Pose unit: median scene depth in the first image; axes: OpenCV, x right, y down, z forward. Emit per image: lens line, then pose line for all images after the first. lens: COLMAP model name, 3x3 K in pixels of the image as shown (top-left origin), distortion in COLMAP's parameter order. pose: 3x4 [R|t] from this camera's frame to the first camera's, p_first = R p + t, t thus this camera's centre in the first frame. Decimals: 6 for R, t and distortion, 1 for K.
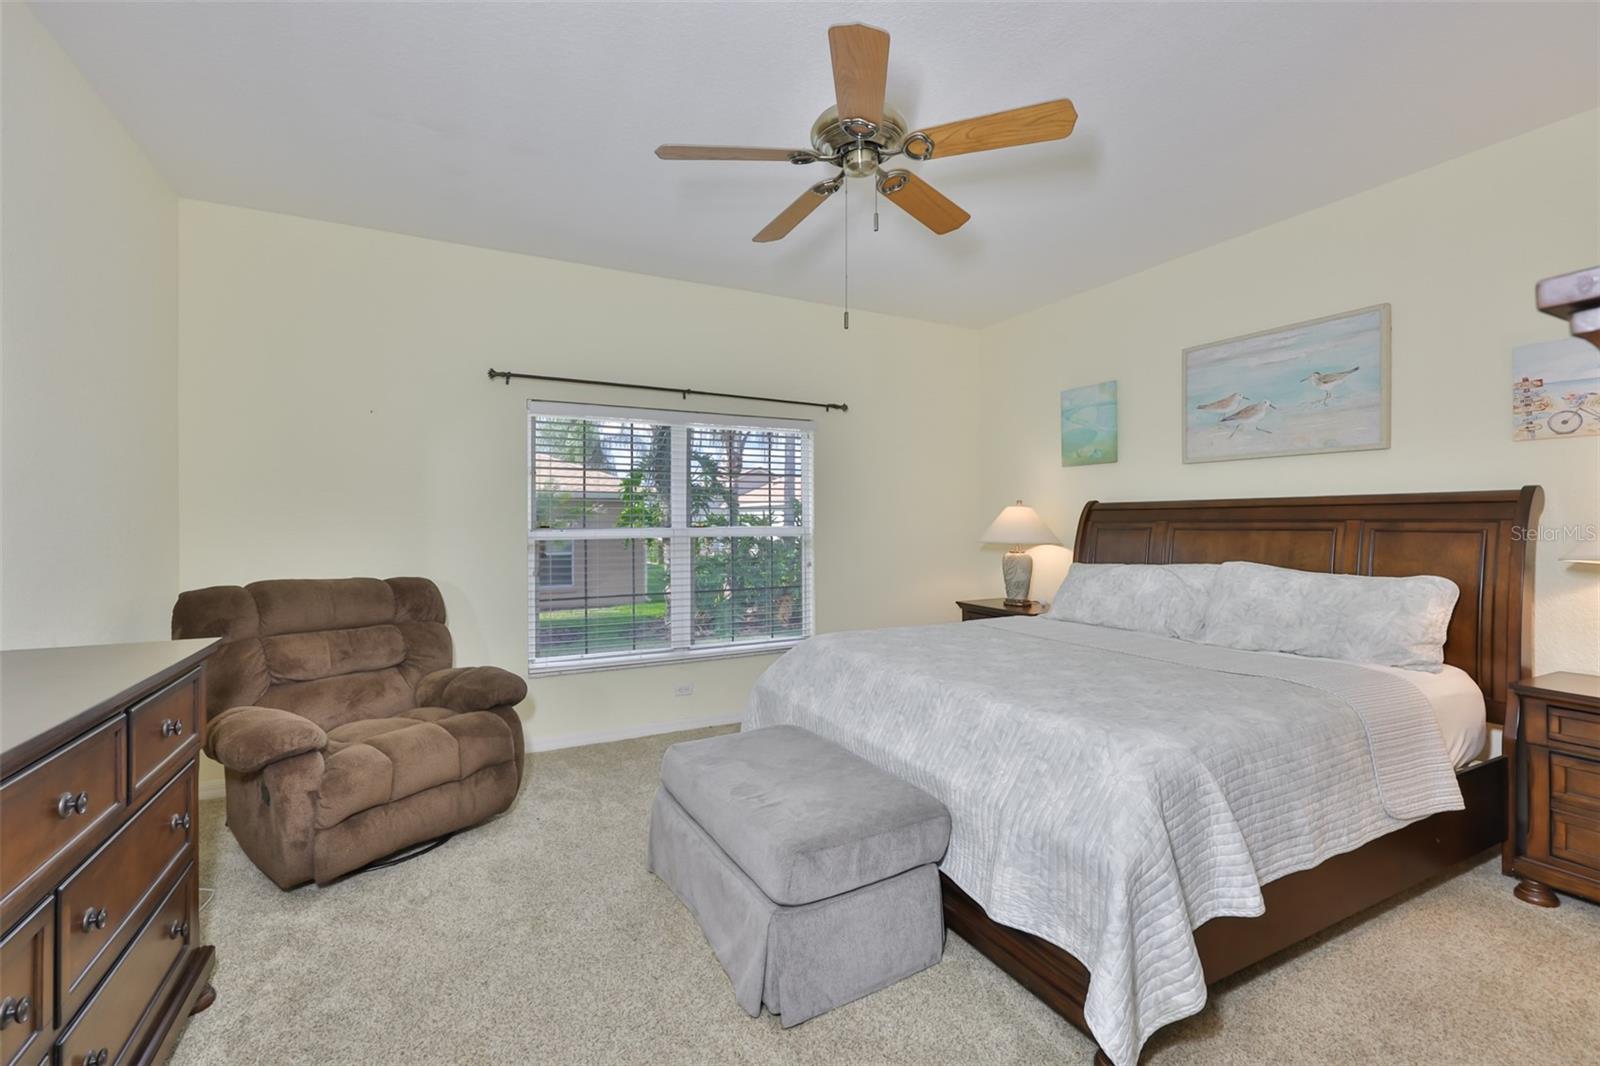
lens RADIAL K [[679.4, 0, 801.4], [0, 679.4, 527.3], [0, 0, 1]] dist [0.001425, 0.000341]
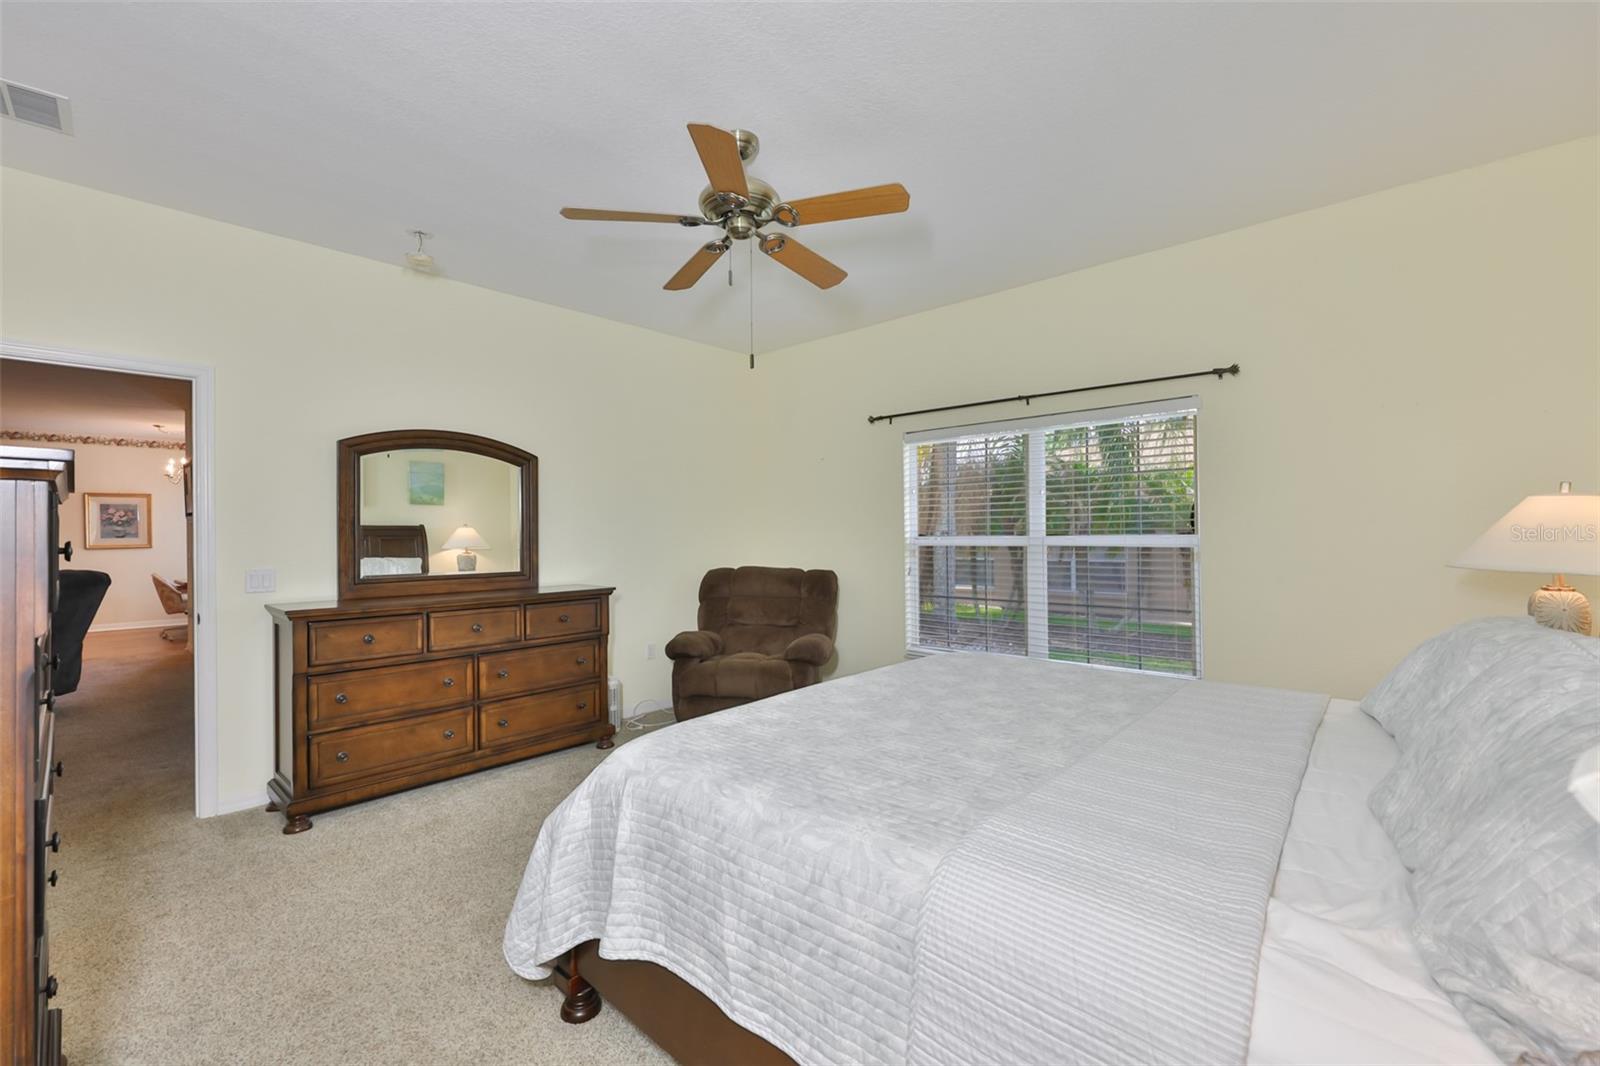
lens RADIAL K [[679.4, 0, 801.4], [0, 679.4, 527.3], [0, 0, 1]] dist [0.001425, 0.000341]
pose [[0.352717, -0.008624, -0.935690, 0.843997], [0.001794, 0.999962, -0.008540, -0.007078], [0.935729, 0.001334, 0.352719, 0.474885]]
